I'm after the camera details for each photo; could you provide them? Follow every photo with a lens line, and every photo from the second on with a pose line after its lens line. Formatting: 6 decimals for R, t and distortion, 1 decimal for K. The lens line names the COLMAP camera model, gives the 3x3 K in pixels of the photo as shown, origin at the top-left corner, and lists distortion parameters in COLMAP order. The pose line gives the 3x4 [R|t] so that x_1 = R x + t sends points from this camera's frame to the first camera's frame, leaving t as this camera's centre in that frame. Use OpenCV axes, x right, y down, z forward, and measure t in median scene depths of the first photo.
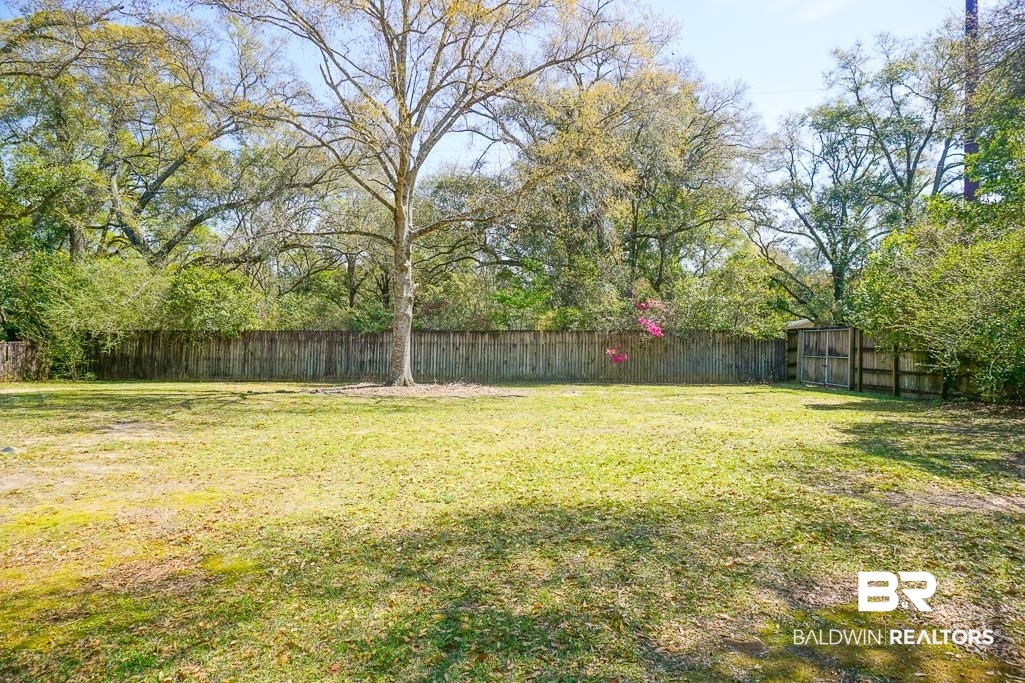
lens RADIAL K [[690.1, 0, 512.6], [0, 690.1, 343.1], [0, 0, 1]] dist [-0.033494, 0.006045]
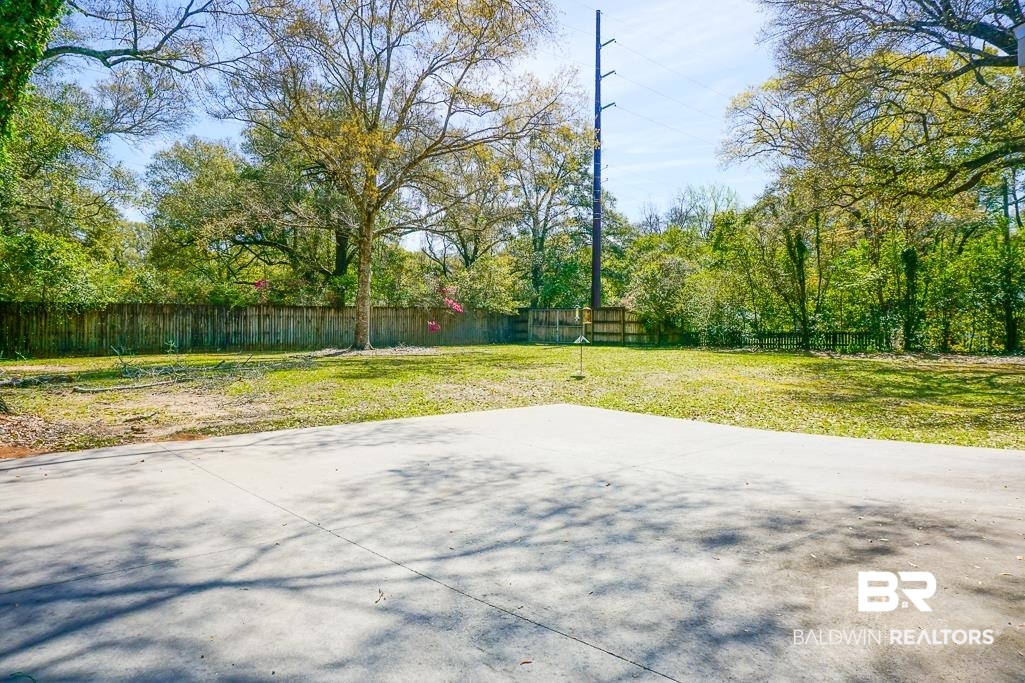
lens RADIAL K [[690.1, 0, 512.2], [0, 690.1, 340.1], [0, 0, 1]] dist [-0.033494, 0.006045]
pose [[0.721734, -0.020229, 0.691875, -0.654106], [-0.006796, 0.999318, 0.036308, -0.005047], [-0.692137, -0.030906, 0.721104, -0.108762]]
